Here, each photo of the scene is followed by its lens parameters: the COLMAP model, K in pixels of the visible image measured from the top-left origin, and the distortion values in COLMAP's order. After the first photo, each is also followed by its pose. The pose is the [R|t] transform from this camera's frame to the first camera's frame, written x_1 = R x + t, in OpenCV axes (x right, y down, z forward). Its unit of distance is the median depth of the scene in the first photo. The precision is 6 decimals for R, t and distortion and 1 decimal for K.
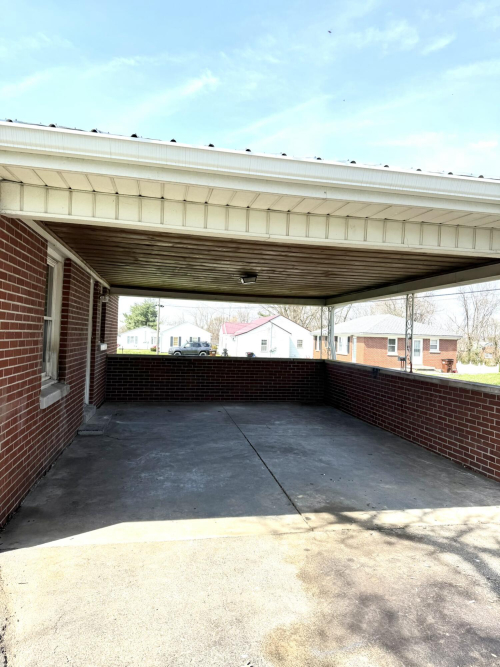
lens RADIAL K [[474.3, 0, 252.4], [0, 474.3, 332.8], [0, 0, 1]] dist [0.011036, -0.000142]
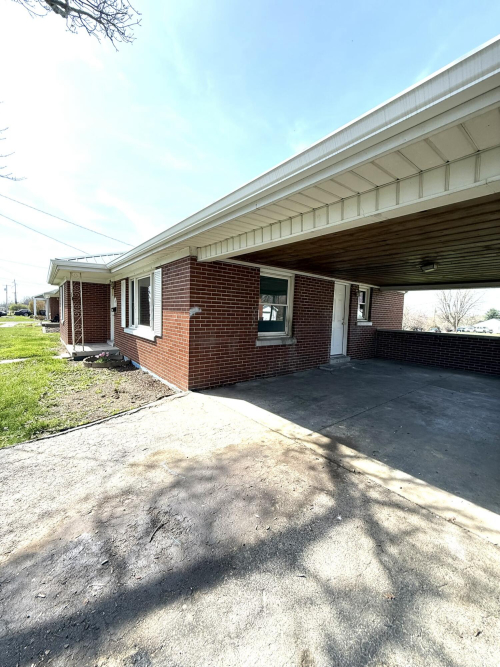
lens RADIAL K [[266.7, 0, 251.1], [0, 266.7, 333.1], [0, 0, 1]] dist [-0.001245, 0.000207]
pose [[0.453937, 0.040843, -0.890097, 0.765195], [-0.007044, 0.999082, 0.042251, 0.058385], [0.891006, -0.012909, 0.453808, 0.511106]]
